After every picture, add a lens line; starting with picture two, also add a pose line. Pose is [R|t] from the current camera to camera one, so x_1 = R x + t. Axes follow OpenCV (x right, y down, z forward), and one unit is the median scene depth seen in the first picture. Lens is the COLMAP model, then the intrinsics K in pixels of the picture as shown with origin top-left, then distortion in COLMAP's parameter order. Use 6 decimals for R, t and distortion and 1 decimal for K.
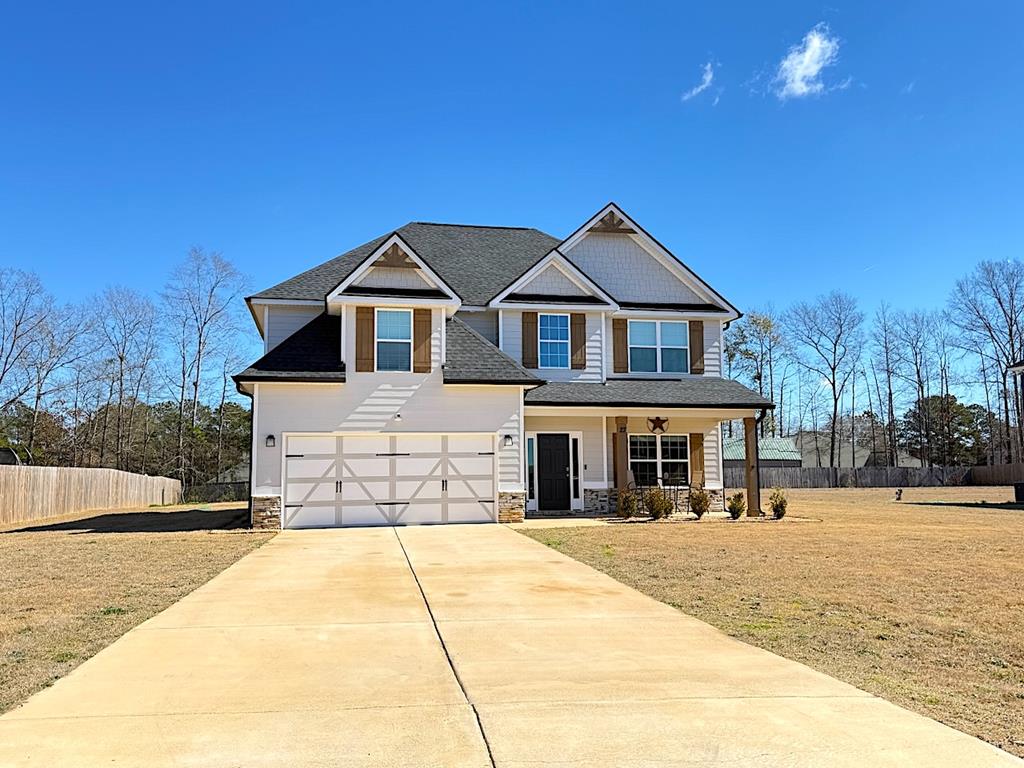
lens RADIAL K [[854.0, 0, 516.6], [0, 854.0, 382.8], [0, 0, 1]] dist [0.158468, -0.303781]
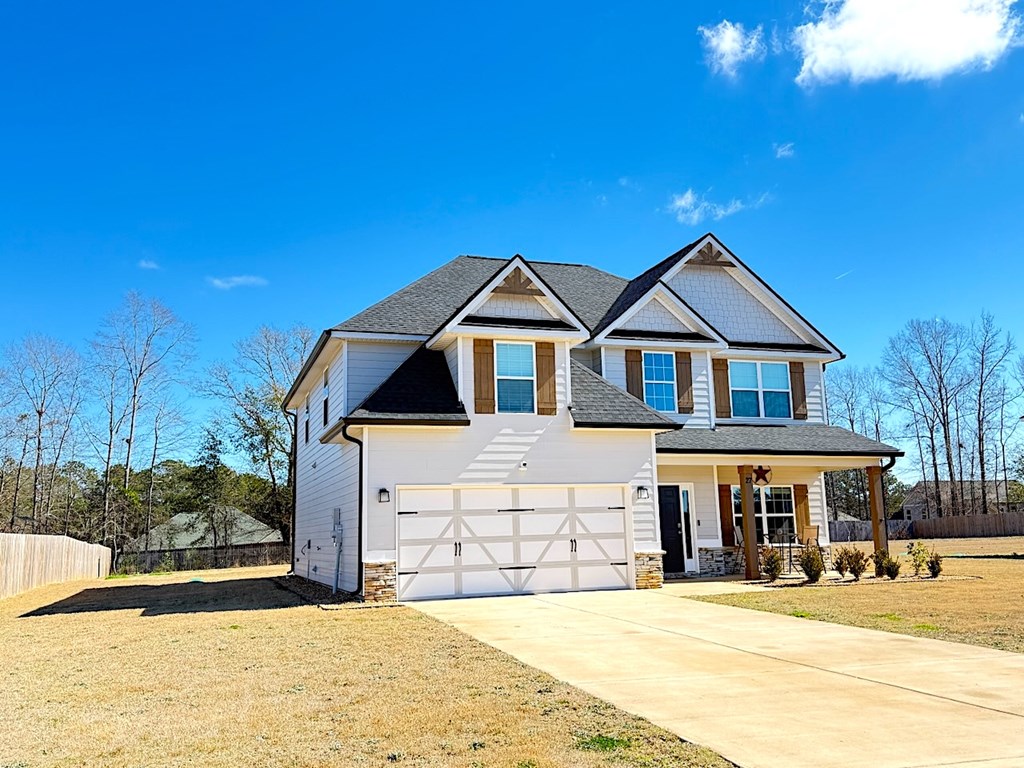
lens RADIAL K [[854.0, 0, 516.6], [0, 854.0, 382.8], [0, 0, 1]] dist [0.158468, -0.303781]
pose [[0.993510, 0.003006, 0.113709, -0.210611], [0.004725, 0.997697, -0.067666, 0.012700], [-0.113651, 0.067764, 0.991207, 0.122429]]
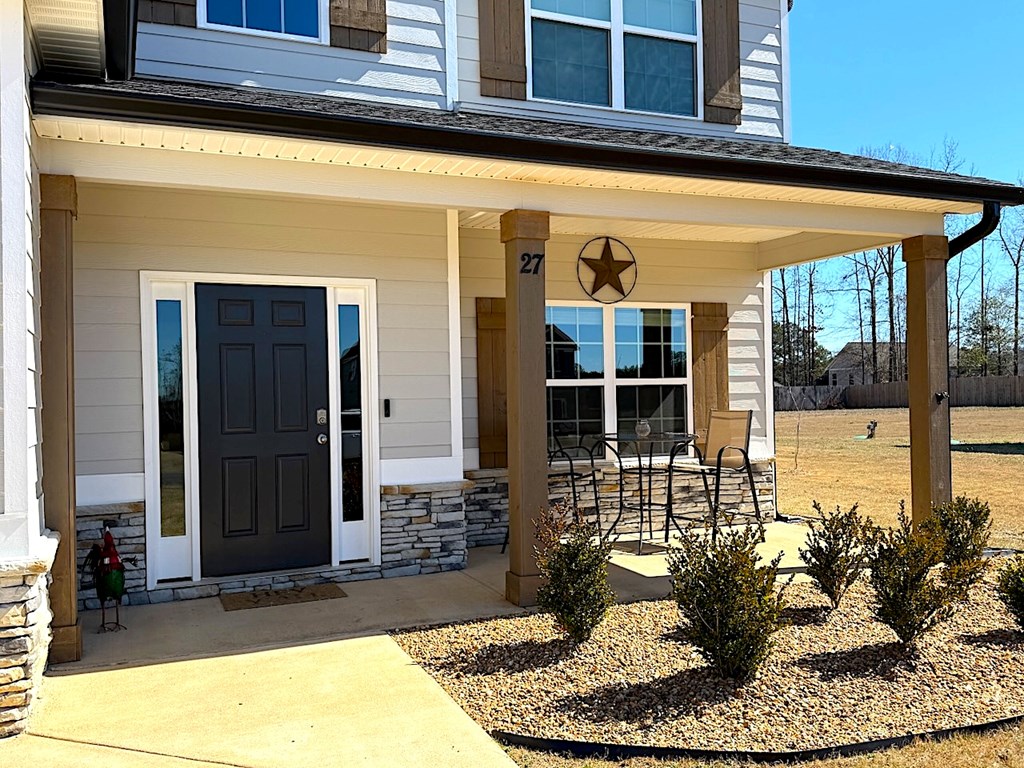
lens RADIAL K [[907.8, 0, 509.2], [0, 907.8, 382.3], [0, 0, 1]] dist [0.091709, 0.000682]
pose [[0.979746, -0.009744, 0.200005, 0.060550], [-0.007864, 0.996172, 0.087056, 0.063995], [-0.200087, -0.086865, 0.975920, 0.705201]]
